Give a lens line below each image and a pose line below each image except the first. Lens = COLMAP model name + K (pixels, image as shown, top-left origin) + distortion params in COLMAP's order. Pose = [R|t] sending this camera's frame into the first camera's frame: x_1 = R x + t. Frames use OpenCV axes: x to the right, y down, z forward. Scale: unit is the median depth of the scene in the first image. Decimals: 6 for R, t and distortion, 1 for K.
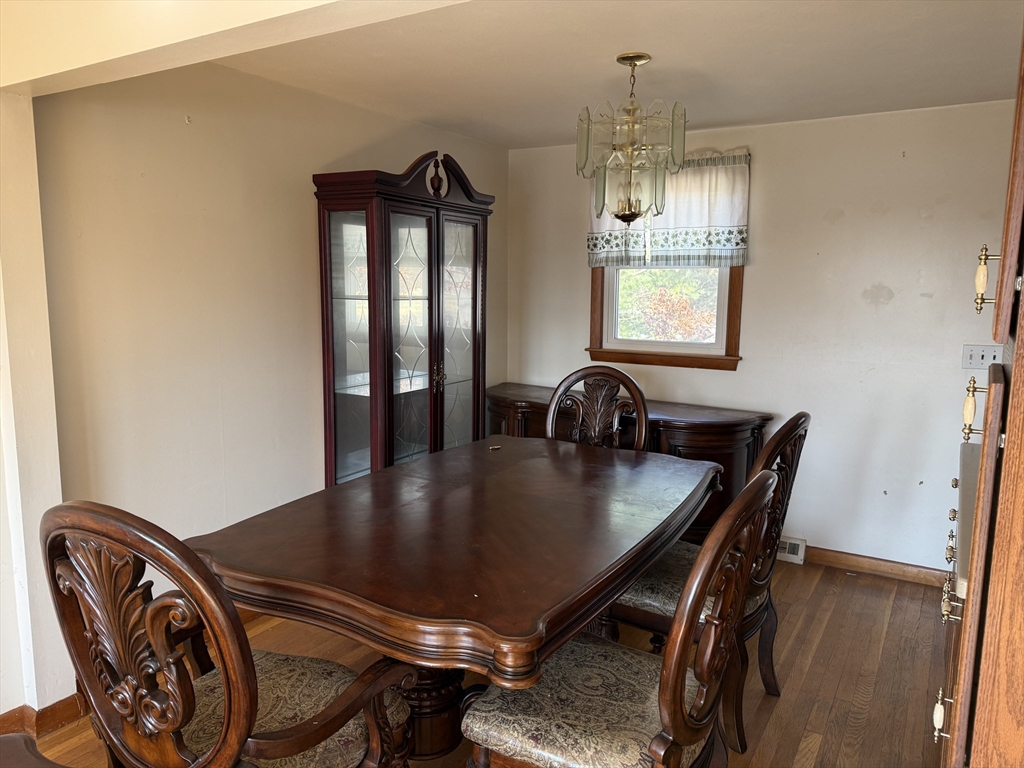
lens RADIAL K [[713.4, 0, 512.8], [0, 713.4, 380.9], [0, 0, 1]] dist [0.073570, -0.094515]
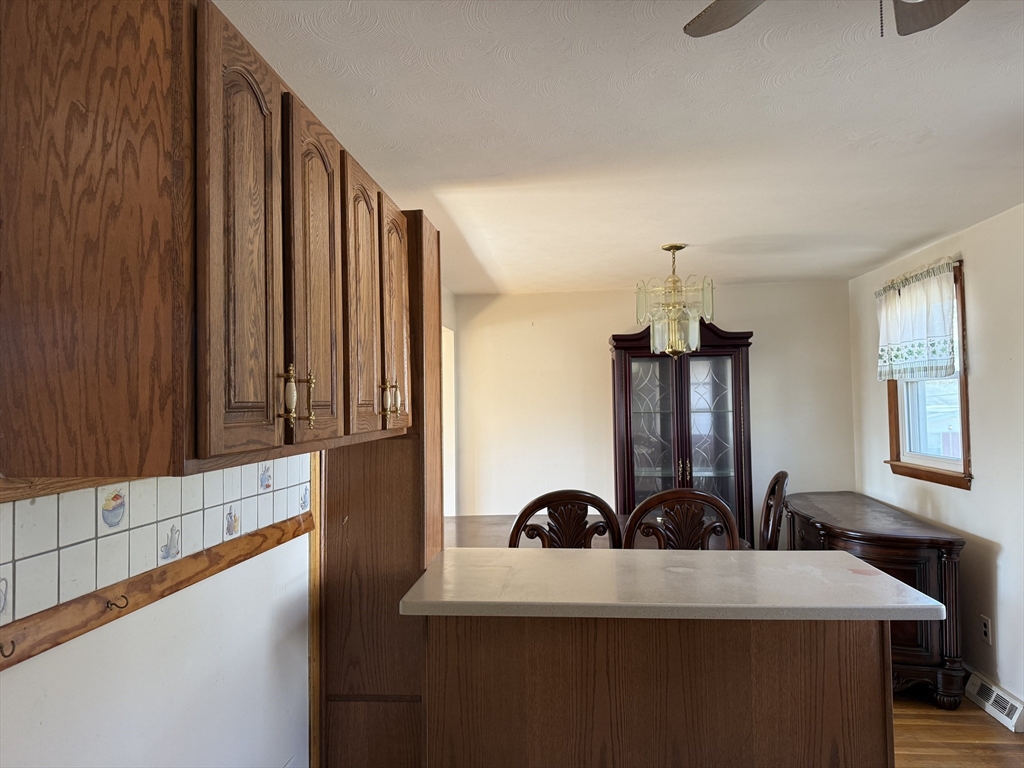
lens RADIAL K [[713.4, 0, 513.9], [0, 713.4, 383.3], [0, 0, 1]] dist [0.073570, -0.094515]
pose [[0.464138, -0.042346, -0.884750, 0.868727], [-0.097632, 0.990325, -0.098616, -0.001978], [0.880366, 0.132152, 0.455513, 0.067808]]
